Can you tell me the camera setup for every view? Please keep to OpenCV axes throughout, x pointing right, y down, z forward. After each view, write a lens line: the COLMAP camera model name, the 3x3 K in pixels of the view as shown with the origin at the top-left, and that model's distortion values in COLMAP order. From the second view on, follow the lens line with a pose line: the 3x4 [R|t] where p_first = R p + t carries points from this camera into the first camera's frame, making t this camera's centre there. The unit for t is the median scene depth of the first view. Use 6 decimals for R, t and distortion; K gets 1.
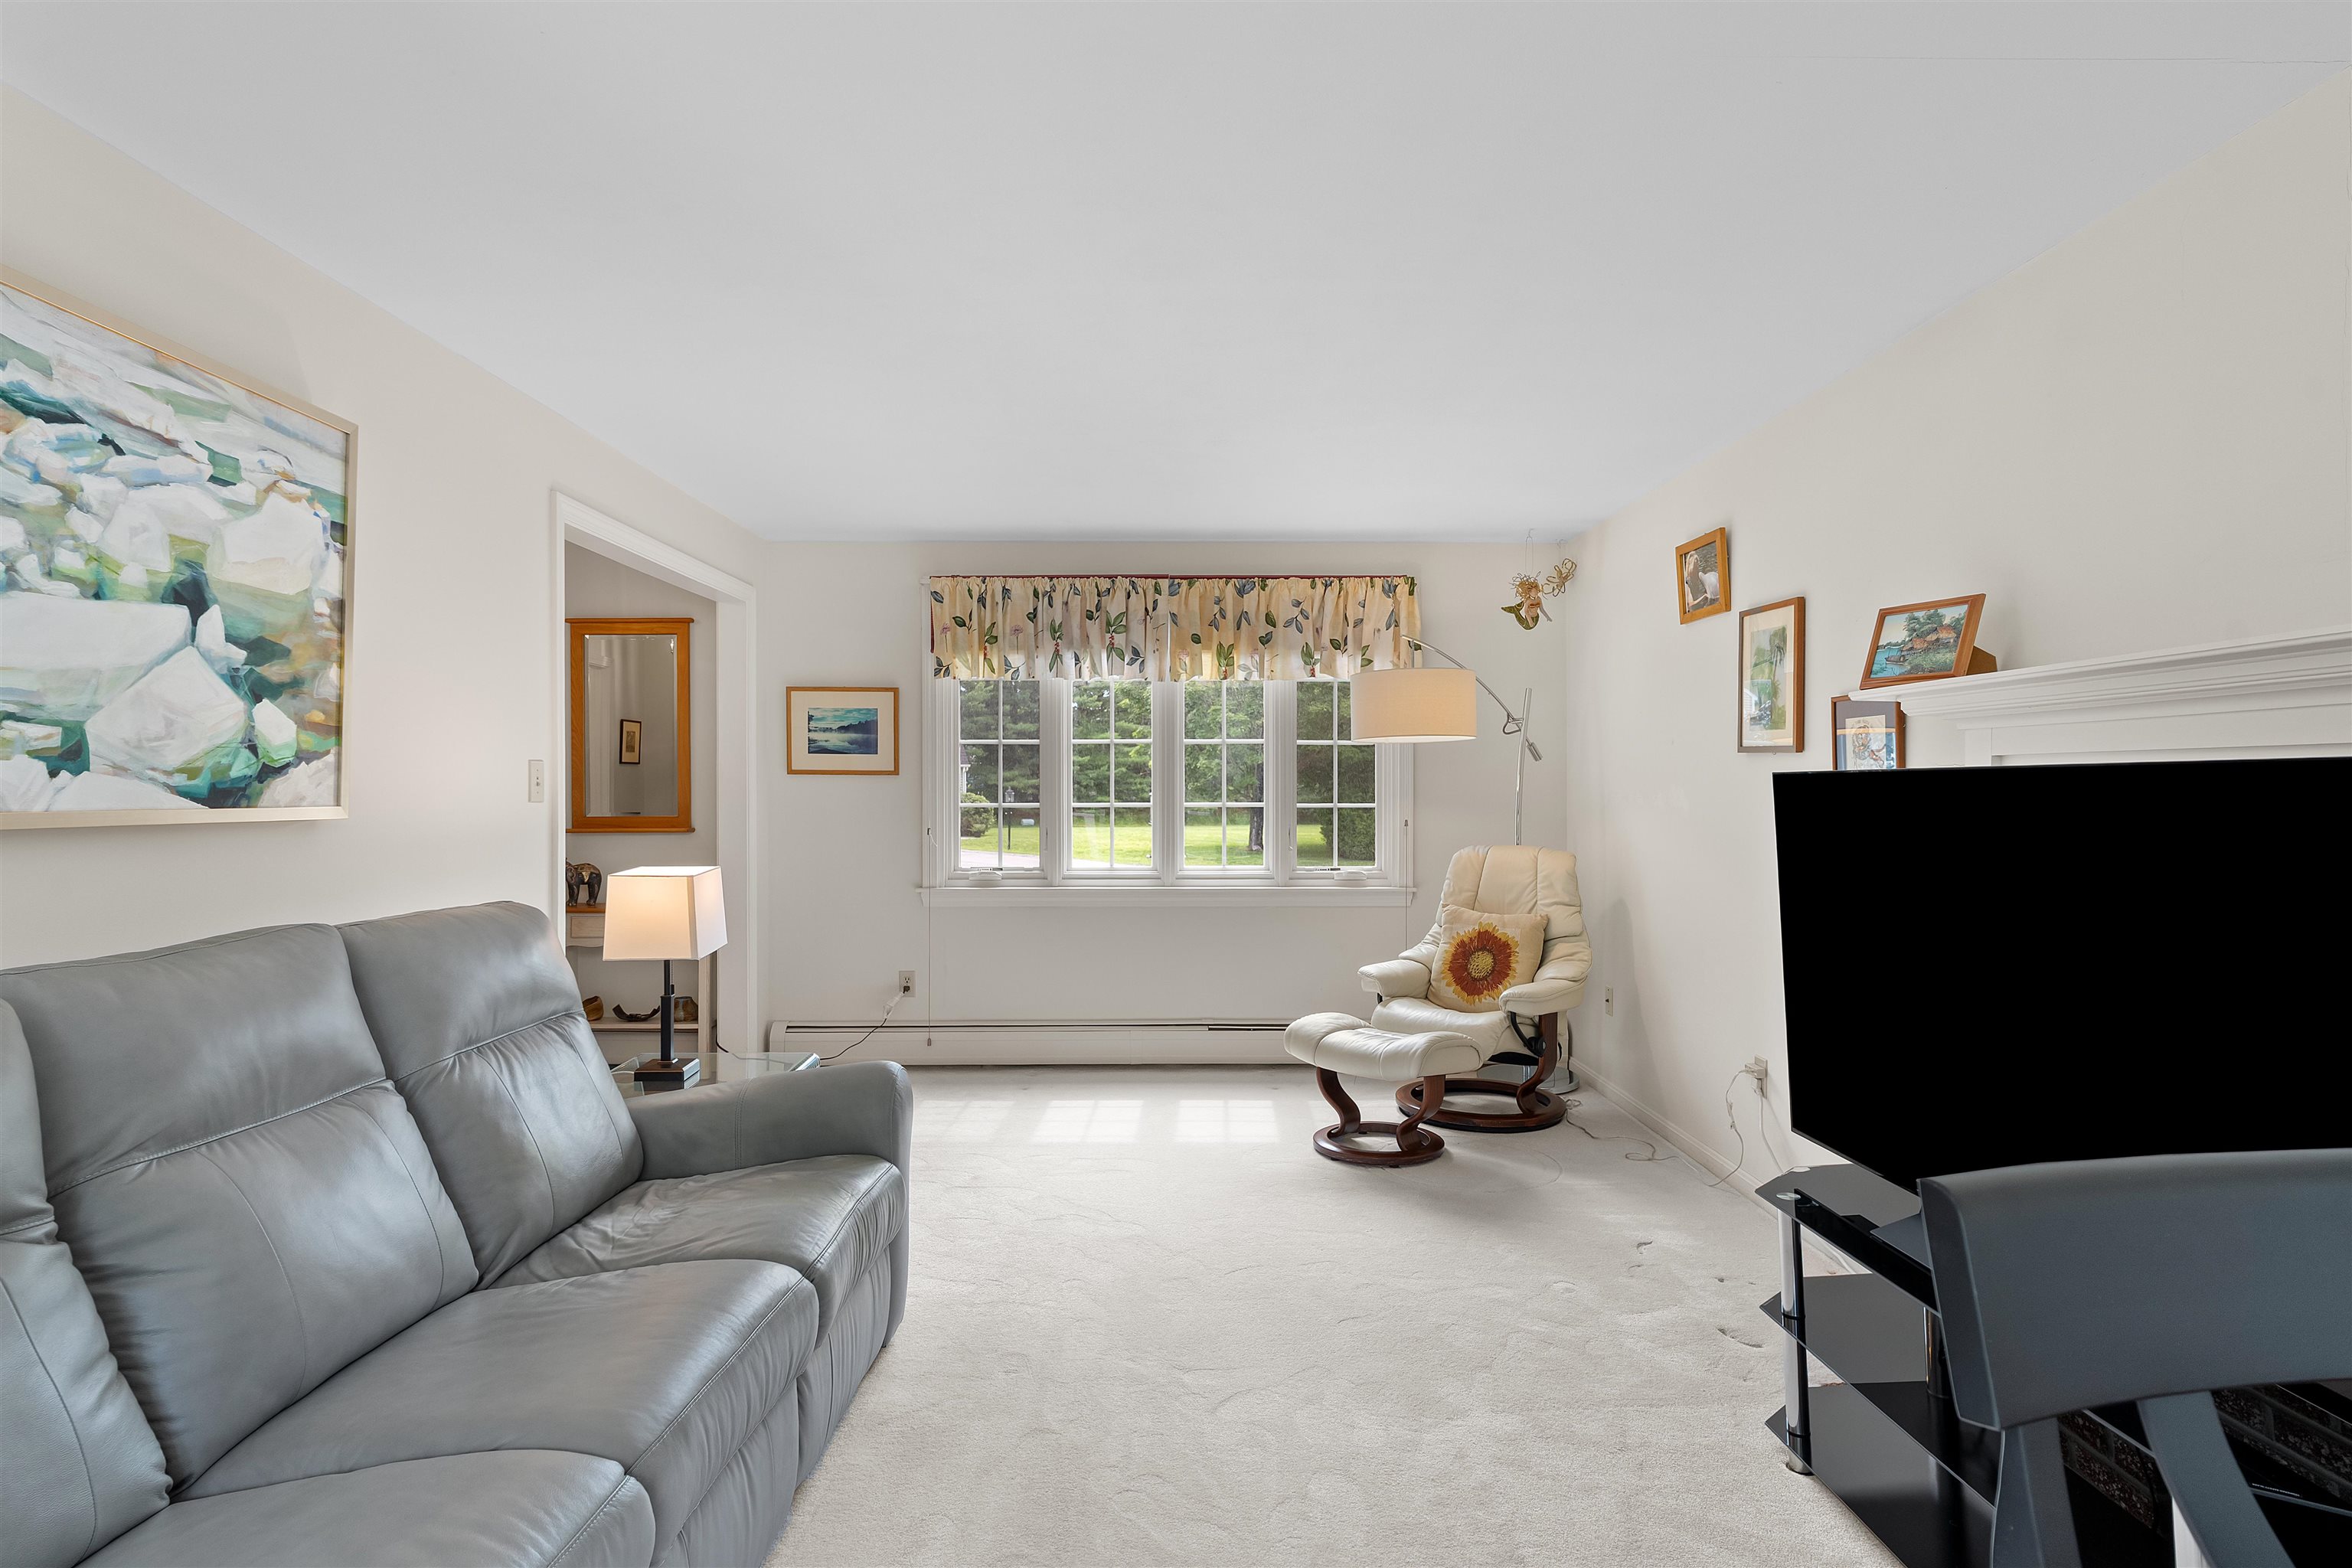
lens RADIAL K [[1223.7, 0, 1163.0], [0, 1223.7, 787.7], [0, 0, 1]] dist [-0.003706, 0.002676]
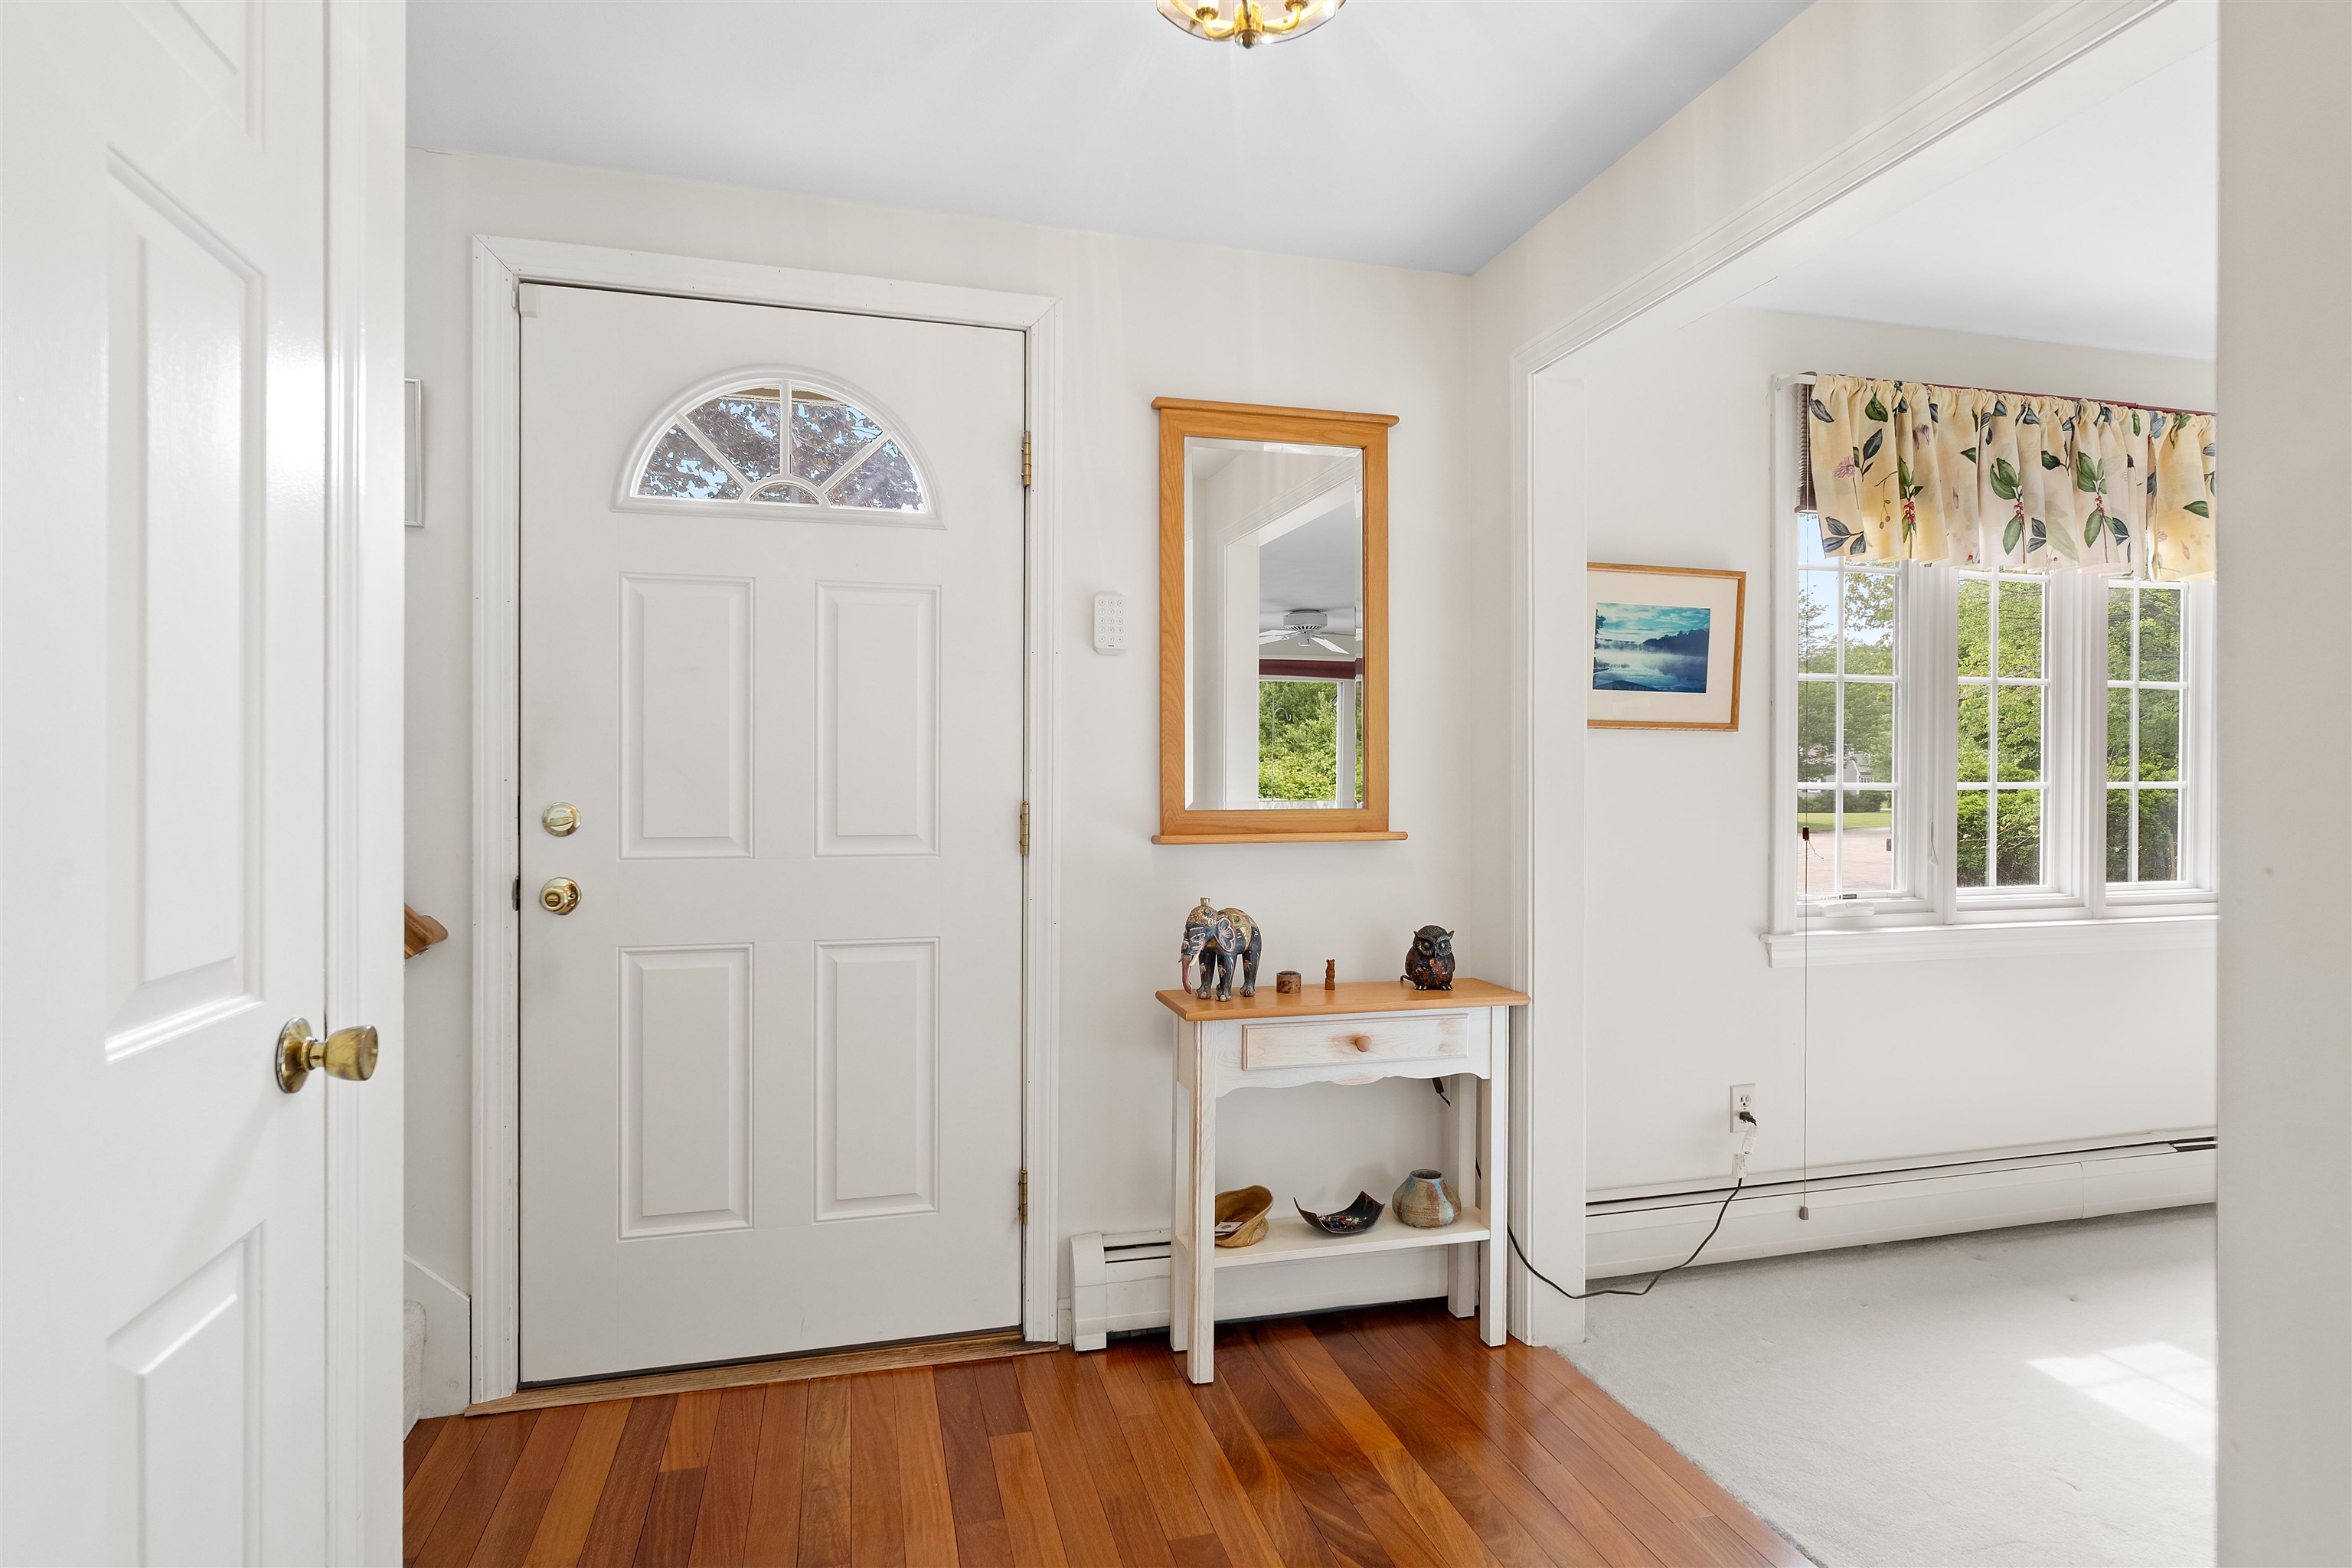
lens RADIAL K [[1223.7, 0, 1182.0], [0, 1223.7, 778.2], [0, 0, 1]] dist [-0.003706, 0.002676]
pose [[0.962556, -0.000686, 0.271083, -0.607185], [-0.000257, 0.999994, 0.003445, 0.008941], [-0.271084, -0.003385, 0.962550, 0.538171]]
